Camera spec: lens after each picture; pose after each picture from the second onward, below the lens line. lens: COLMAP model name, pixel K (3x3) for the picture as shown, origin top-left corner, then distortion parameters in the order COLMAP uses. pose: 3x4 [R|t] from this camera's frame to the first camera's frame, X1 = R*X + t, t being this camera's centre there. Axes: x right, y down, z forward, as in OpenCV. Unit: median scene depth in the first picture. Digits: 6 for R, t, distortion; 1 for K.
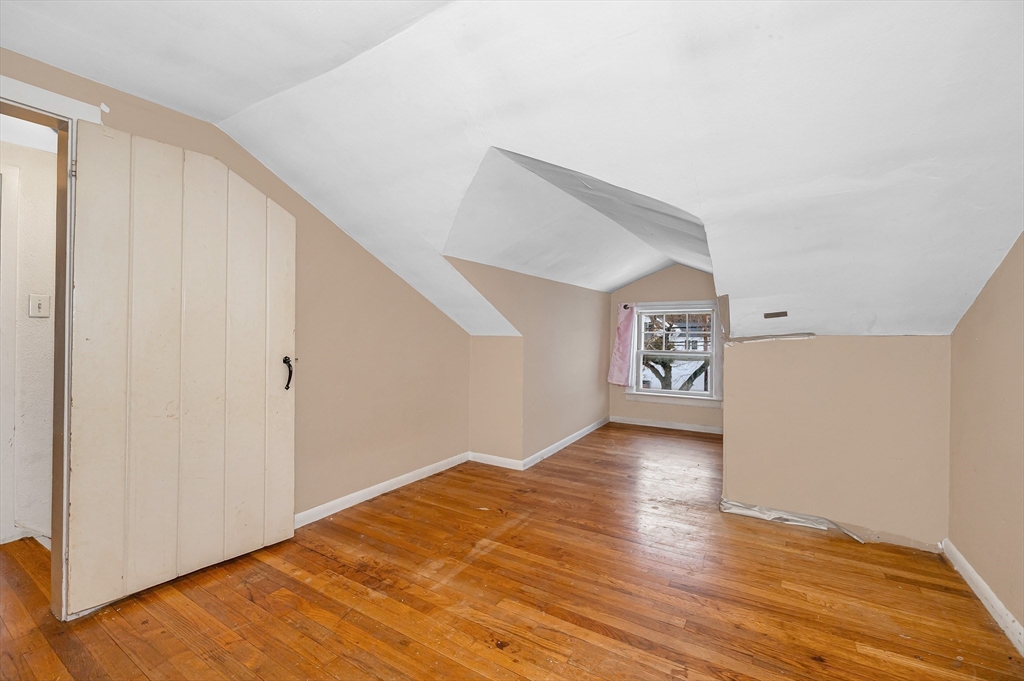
lens RADIAL K [[421.1, 0, 516.6], [0, 421.1, 339.0], [0, 0, 1]] dist [-0.000818, -0.000070]
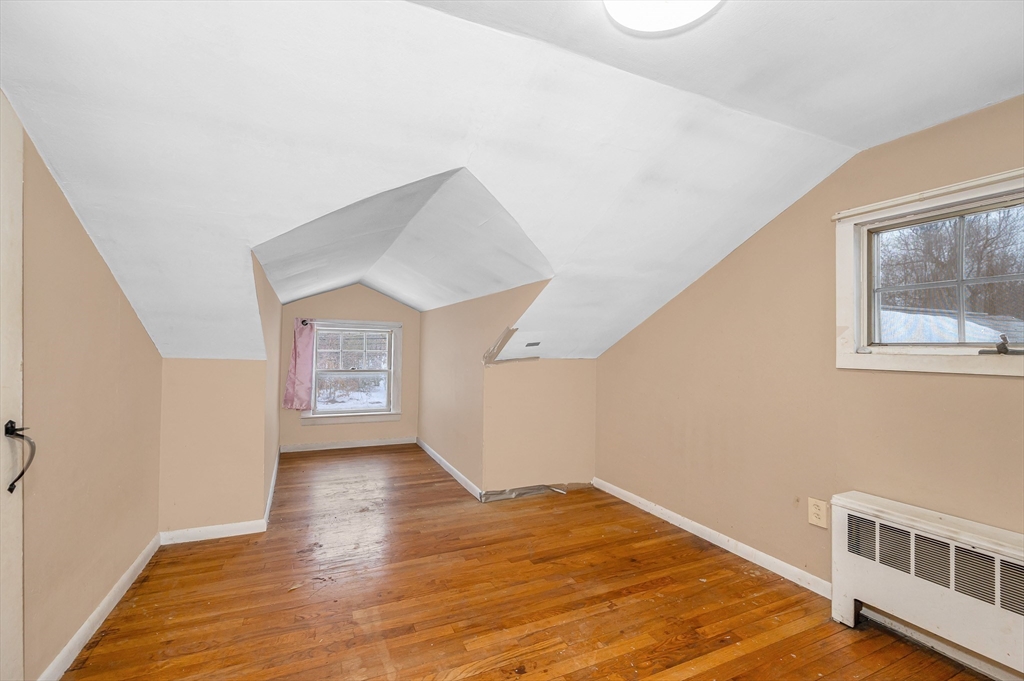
lens RADIAL K [[421.1, 0, 516.6], [0, 421.1, 339.0], [0, 0, 1]] dist [-0.000818, -0.000070]
pose [[0.579013, 0.027566, 0.814852, -0.491733], [-0.001972, 0.999473, -0.032410, -0.027423], [-0.815316, 0.017159, 0.578762, 0.216631]]
